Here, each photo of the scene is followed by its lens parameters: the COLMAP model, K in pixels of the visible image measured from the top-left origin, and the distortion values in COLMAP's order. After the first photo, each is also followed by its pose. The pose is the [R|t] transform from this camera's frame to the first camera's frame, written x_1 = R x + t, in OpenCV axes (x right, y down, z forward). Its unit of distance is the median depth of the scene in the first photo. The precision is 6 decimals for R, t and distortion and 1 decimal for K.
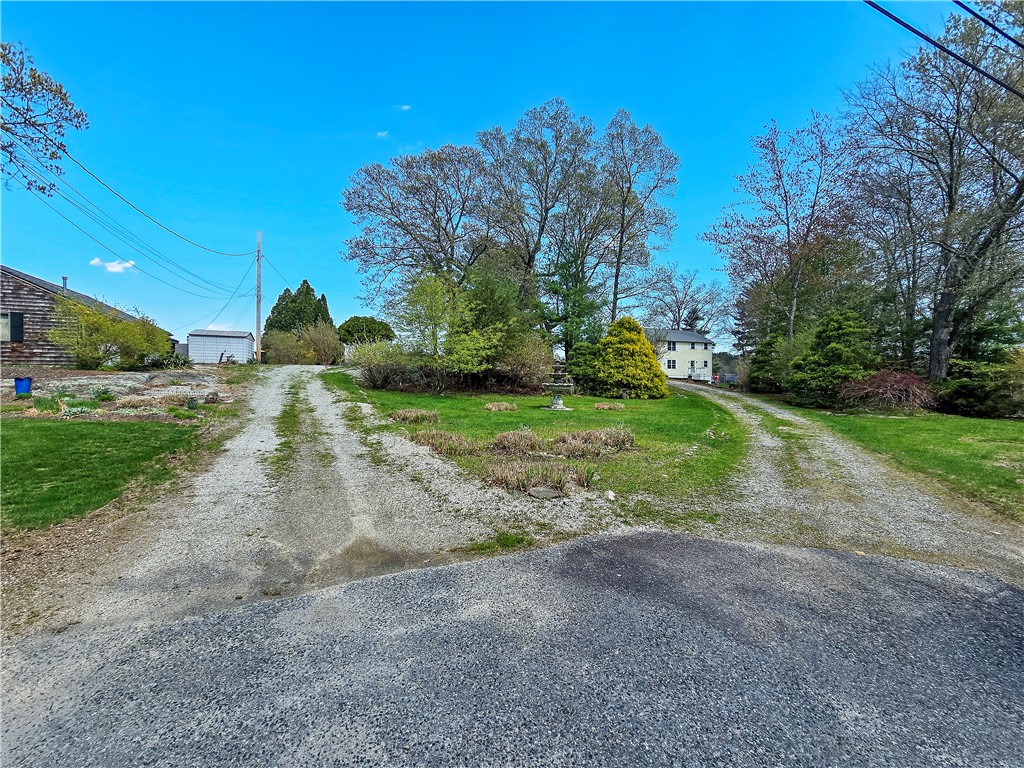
lens RADIAL K [[419.6, 0, 515.7], [0, 419.6, 382.5], [0, 0, 1]] dist [-0.002839, -0.000275]
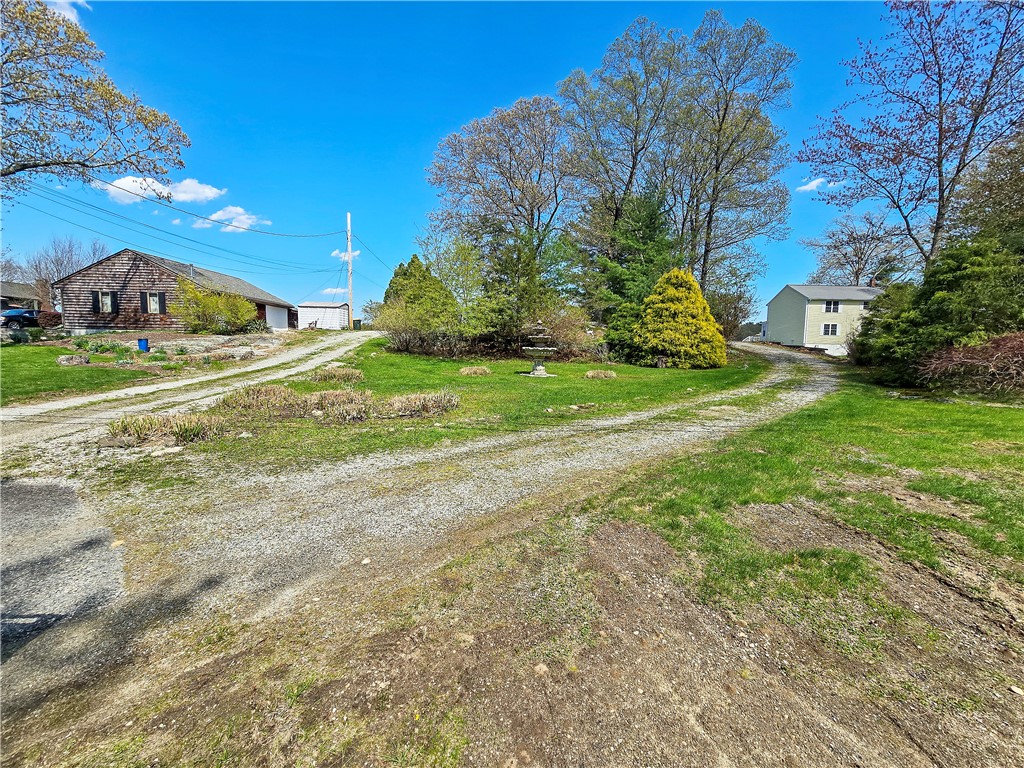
lens RADIAL K [[419.6, 0, 515.7], [0, 419.6, 382.5], [0, 0, 1]] dist [-0.002839, -0.000275]
pose [[0.928804, 0.039892, -0.368419, 0.299041], [-0.012338, 0.996967, 0.076846, 0.006458], [0.370367, -0.066830, 0.926478, 0.095064]]
